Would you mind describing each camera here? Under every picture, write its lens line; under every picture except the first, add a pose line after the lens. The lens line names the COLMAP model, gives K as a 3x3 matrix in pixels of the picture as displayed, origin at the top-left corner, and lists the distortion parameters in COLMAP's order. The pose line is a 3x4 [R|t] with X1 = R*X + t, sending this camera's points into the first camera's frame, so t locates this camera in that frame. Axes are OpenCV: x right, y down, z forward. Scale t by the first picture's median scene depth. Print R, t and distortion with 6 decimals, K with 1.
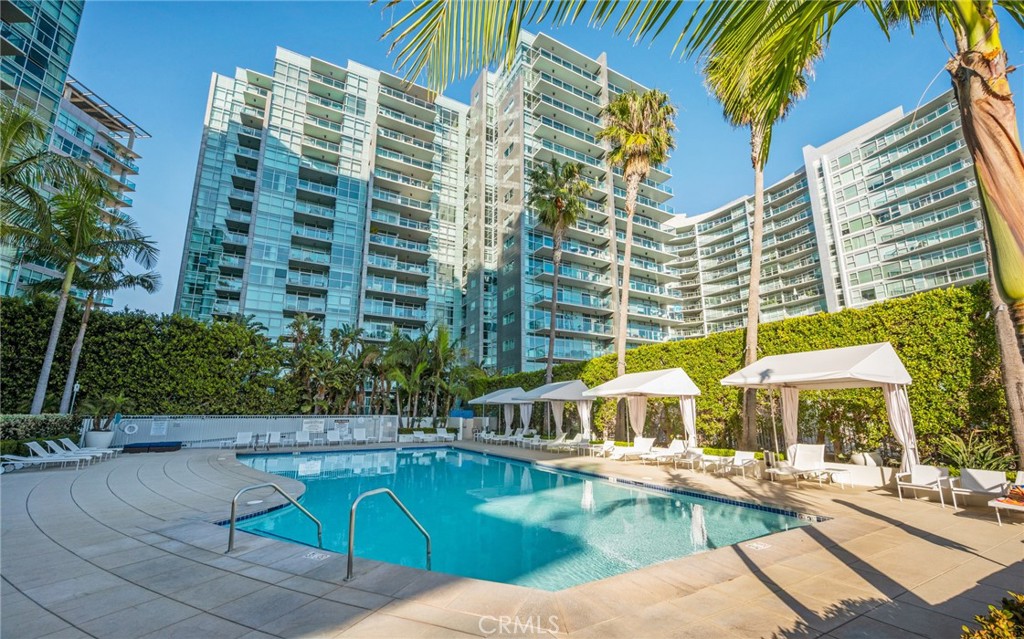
lens RADIAL K [[400.0, 0, 512.5], [0, 400.0, 342.0], [0, 0, 1]] dist [0.000793, 0.000007]
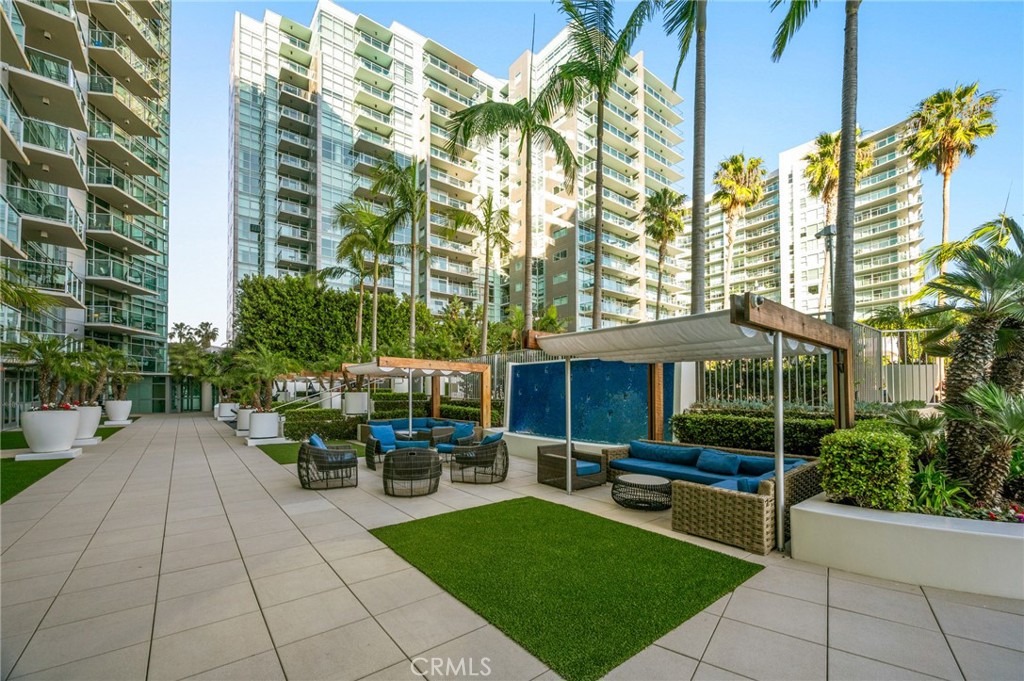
lens RADIAL K [[417.9, 0, 513.2], [0, 417.9, 385.8], [0, 0, 1]] dist [-0.001850, -0.000020]
pose [[0.985260, 0.005417, 0.170979, -0.299069], [-0.033818, 0.985941, 0.163634, -0.006967], [-0.167689, -0.167004, 0.971592, -0.182665]]
